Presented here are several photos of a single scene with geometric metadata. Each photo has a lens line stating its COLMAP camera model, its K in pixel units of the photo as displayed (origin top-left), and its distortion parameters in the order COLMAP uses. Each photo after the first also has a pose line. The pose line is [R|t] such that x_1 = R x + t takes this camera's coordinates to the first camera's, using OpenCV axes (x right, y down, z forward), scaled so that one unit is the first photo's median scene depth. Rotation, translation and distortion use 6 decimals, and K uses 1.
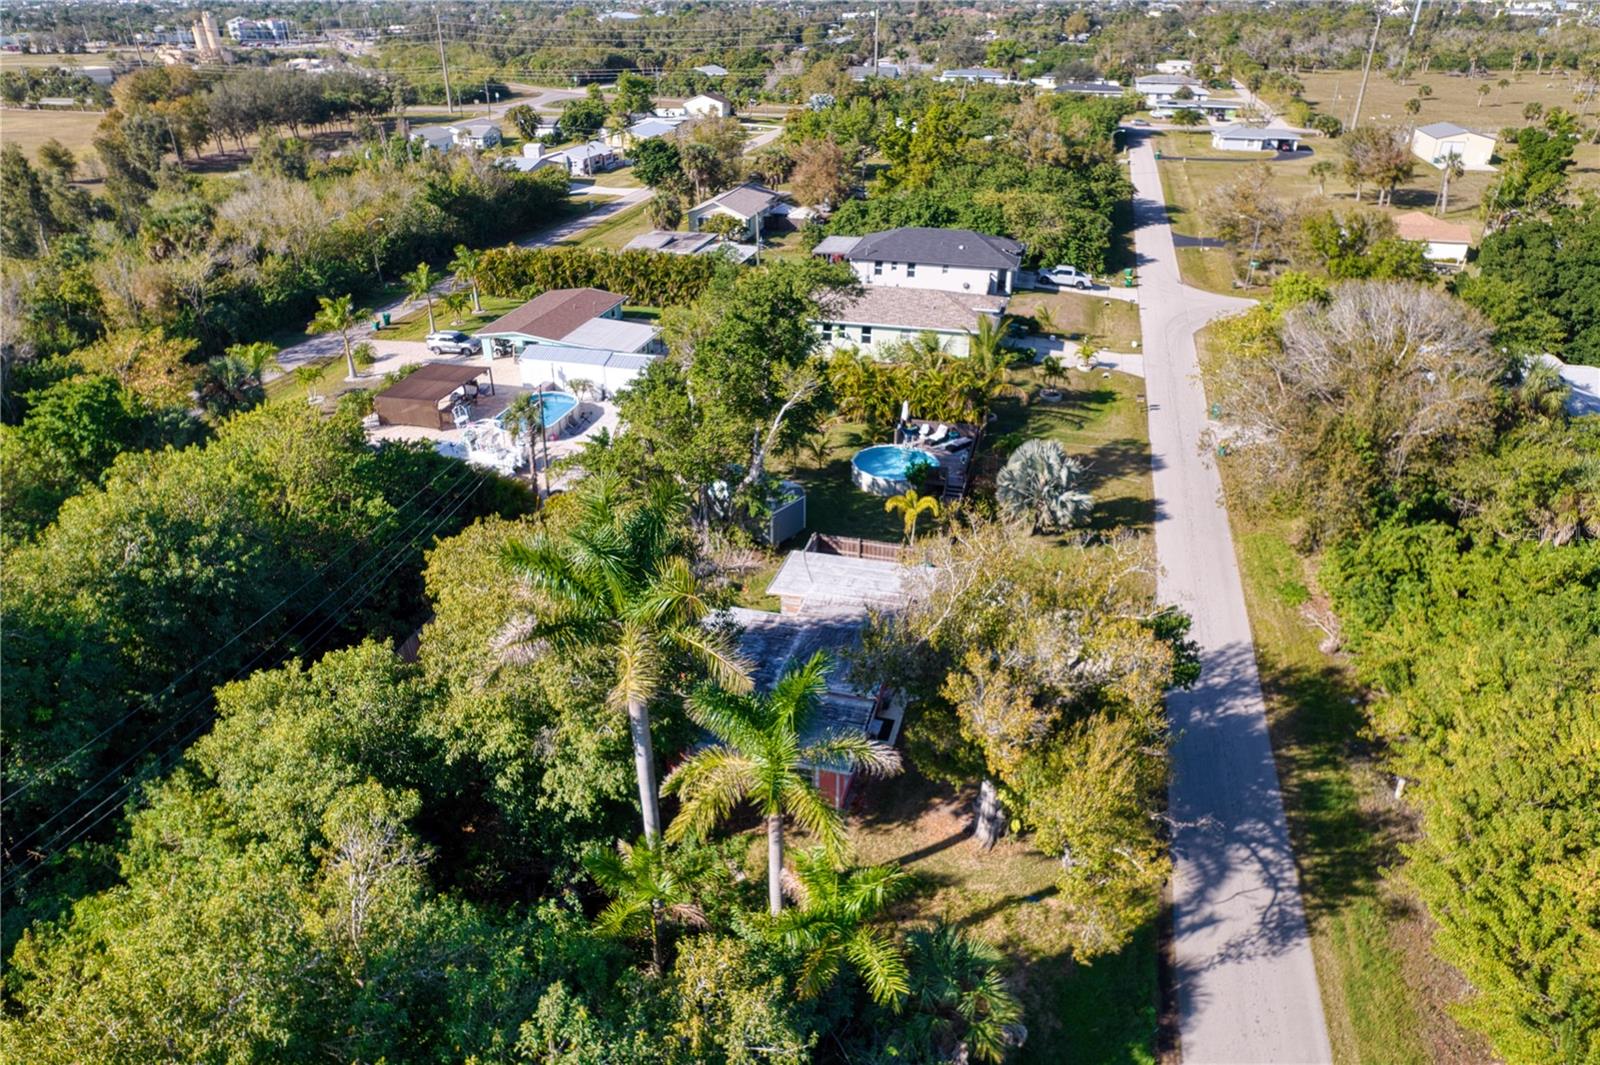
lens RADIAL K [[1033.1, 0, 800.0], [0, 1033.1, 532.5], [0, 0, 1]] dist [-0.081532, 0.078292]
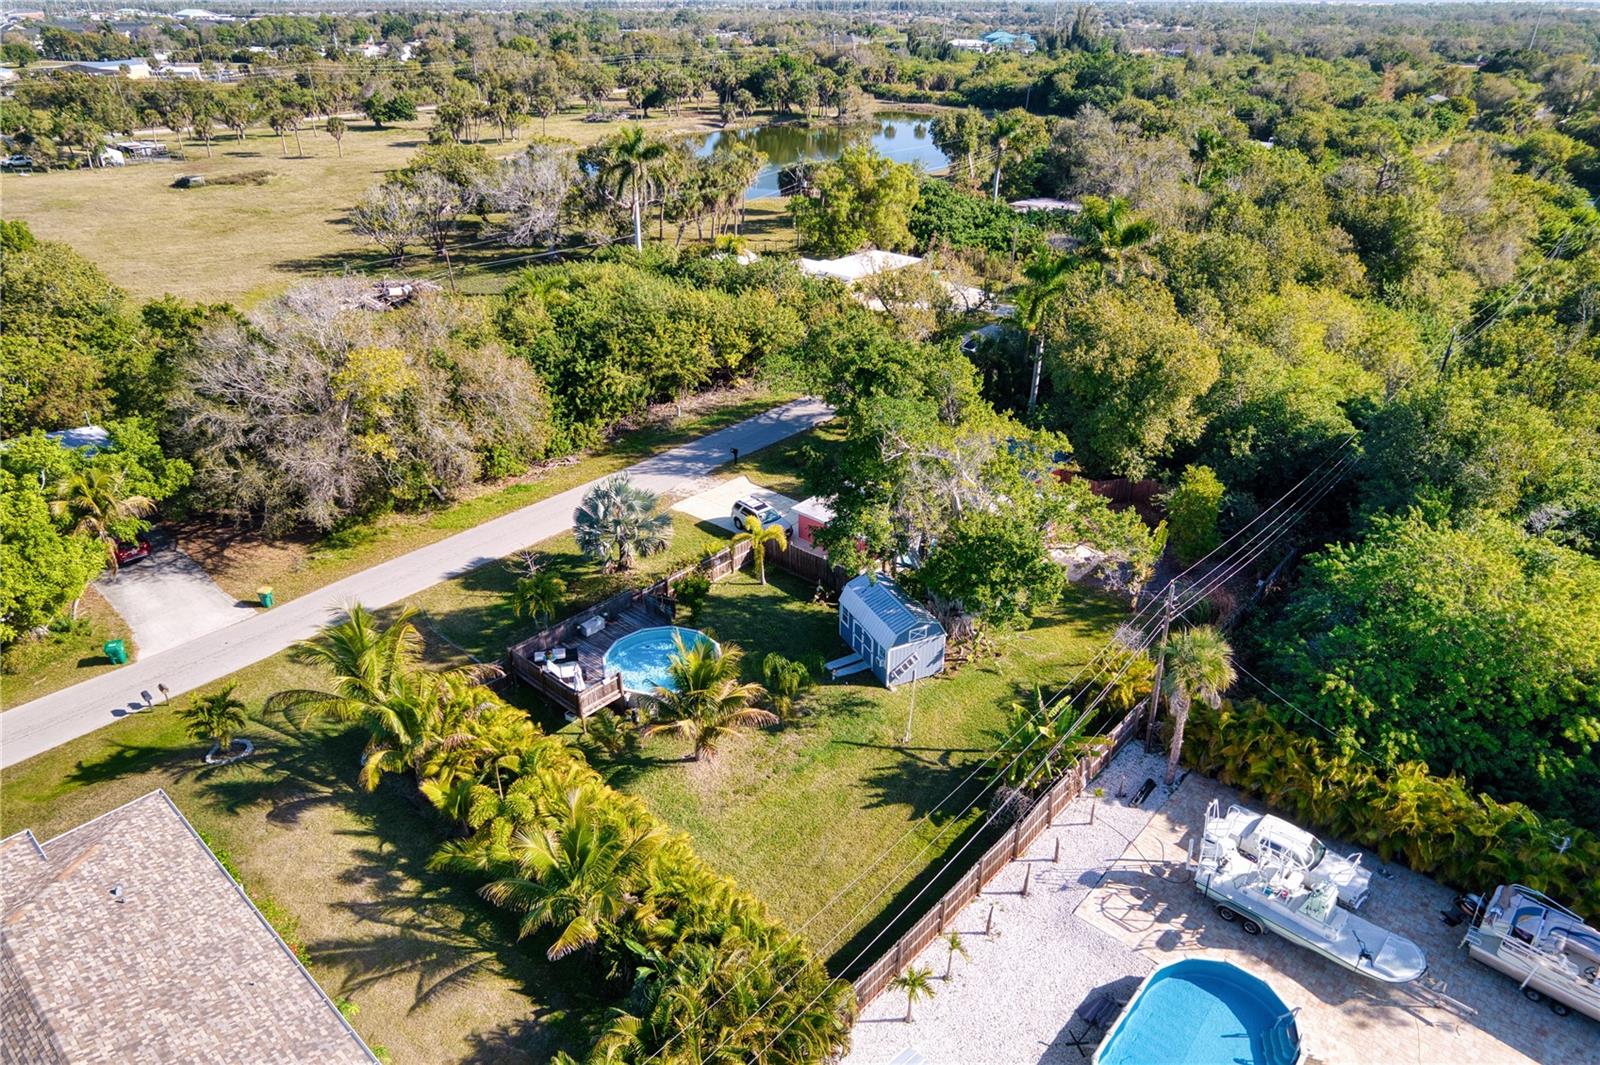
lens RADIAL K [[1033.1, 0, 800.0], [0, 1033.1, 532.5], [0, 0, 1]] dist [-0.081532, 0.078292]
pose [[-0.891979, -0.209165, 0.400778, -0.270349], [0.218253, 0.577128, 0.786949, -0.691415], [-0.395903, 0.789413, -0.469135, 1.284322]]
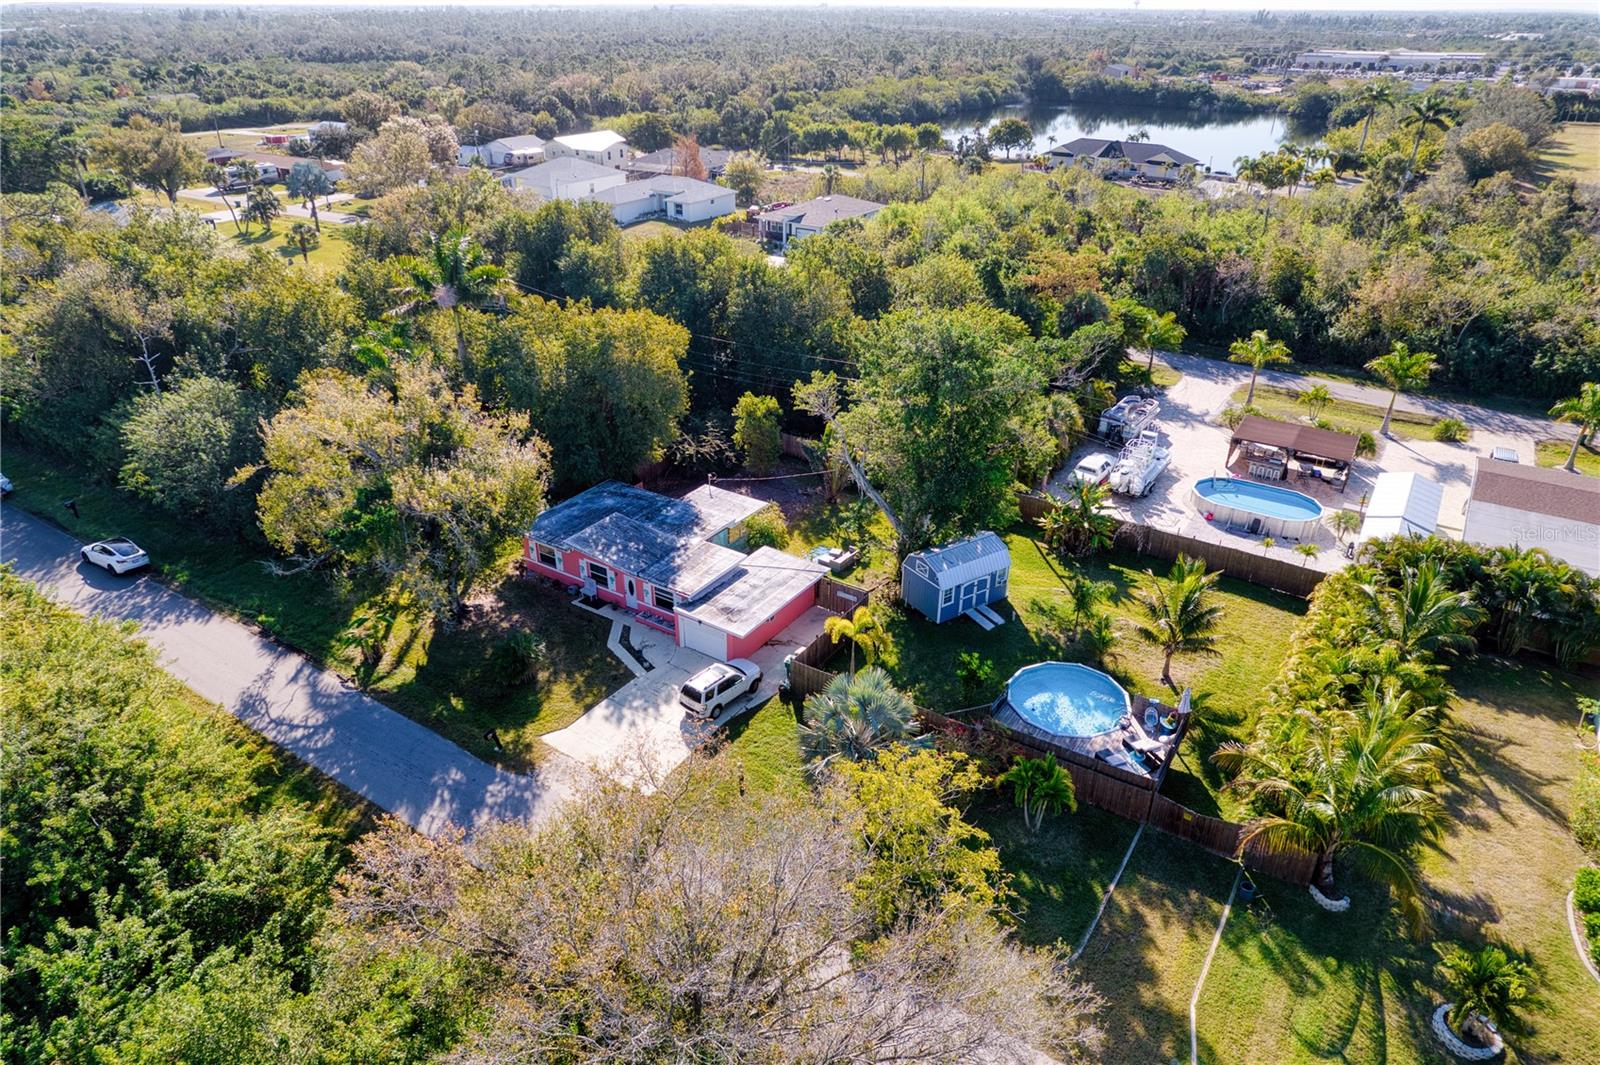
lens RADIAL K [[1033.1, 0, 800.0], [0, 1033.1, 532.5], [0, 0, 1]] dist [-0.081532, 0.078292]
pose [[-0.307775, 0.444937, -0.841015, 0.710105], [-0.457920, 0.705546, 0.540846, -0.456493], [0.834017, 0.551576, -0.013404, 0.834547]]
